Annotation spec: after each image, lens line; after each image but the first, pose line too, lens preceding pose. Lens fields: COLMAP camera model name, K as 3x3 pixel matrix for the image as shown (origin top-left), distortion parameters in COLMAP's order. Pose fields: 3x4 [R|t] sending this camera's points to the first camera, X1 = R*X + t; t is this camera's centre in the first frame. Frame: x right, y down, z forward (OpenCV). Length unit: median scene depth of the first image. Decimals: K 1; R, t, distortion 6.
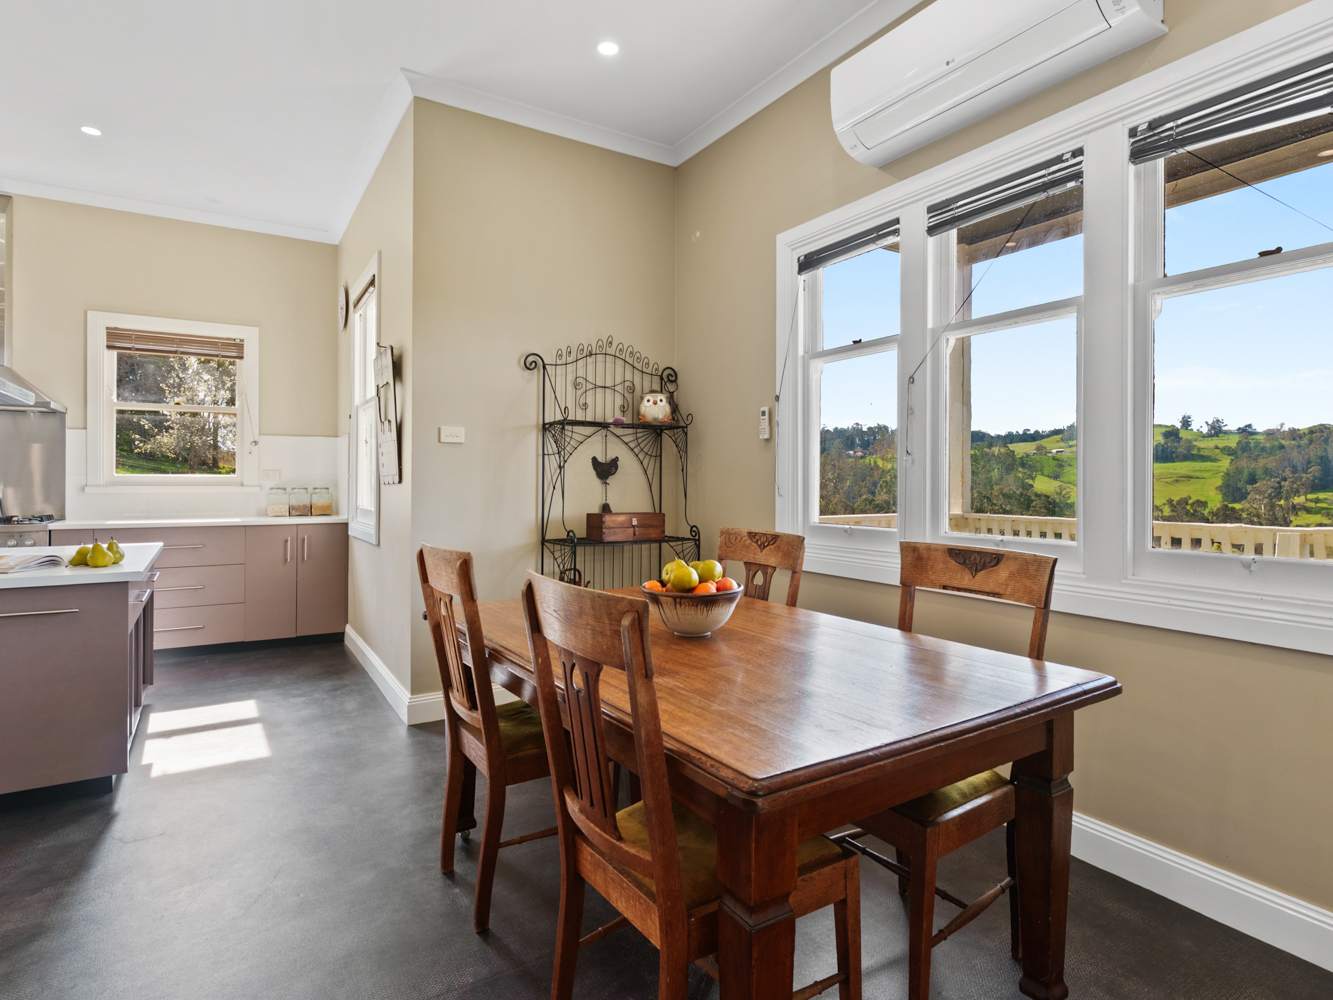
lens RADIAL K [[714.0, 0, 667.0], [0, 714.0, 482.7], [0, 0, 1]] dist [0.004686, 0.001648]
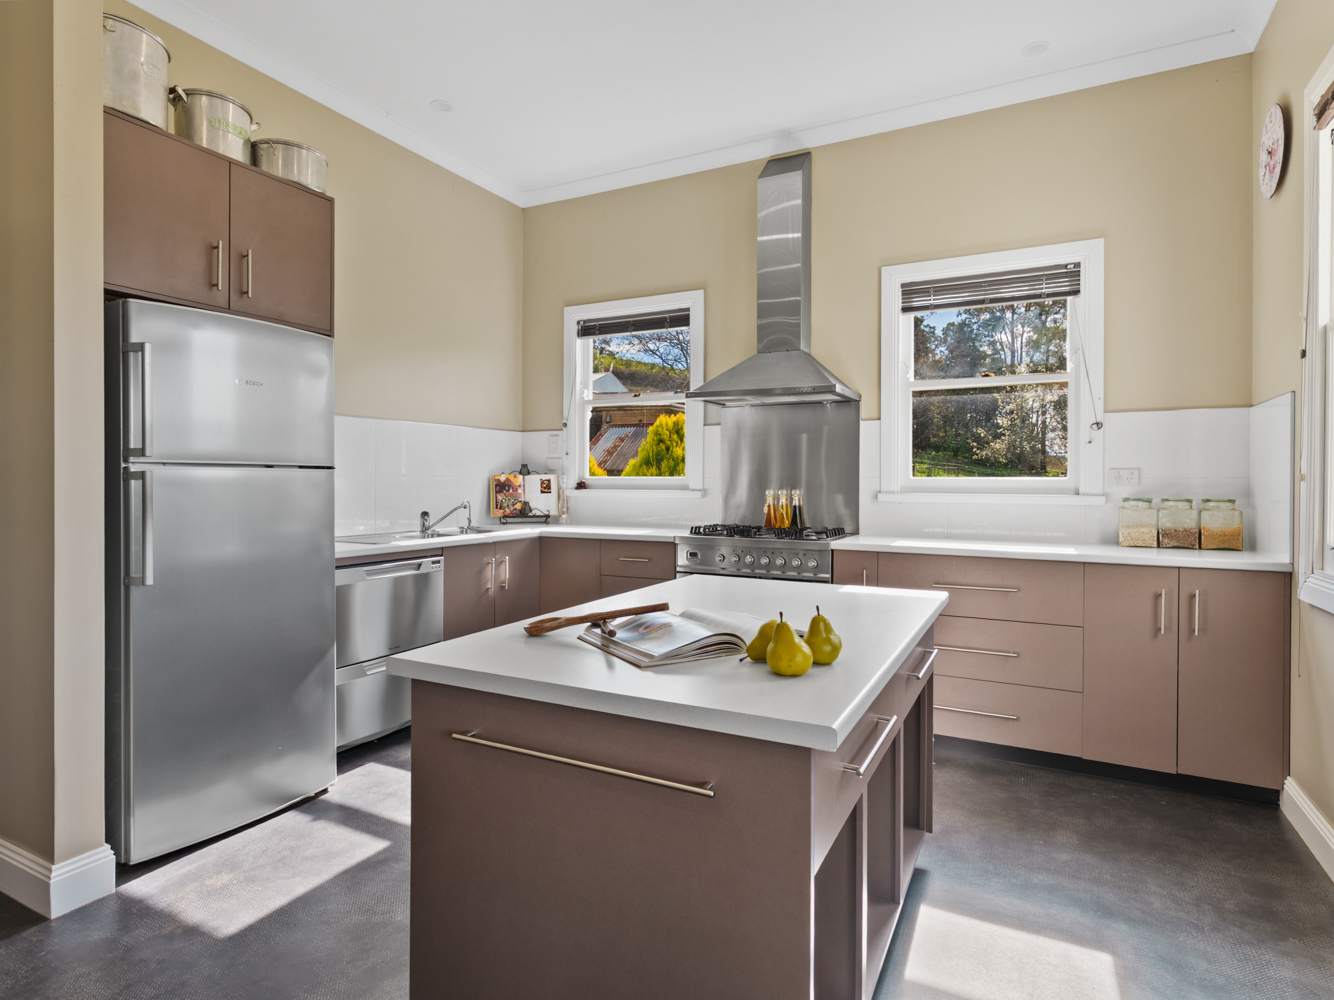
lens RADIAL K [[714.6, 0, 667.5], [0, 714.6, 482.7], [0, 0, 1]] dist [0.004686, 0.001648]
pose [[0.500145, -0.000989, -0.865941, -0.089779], [-0.003923, 0.999987, -0.003407, -0.000840], [0.865933, 0.005101, 0.500134, 0.146425]]
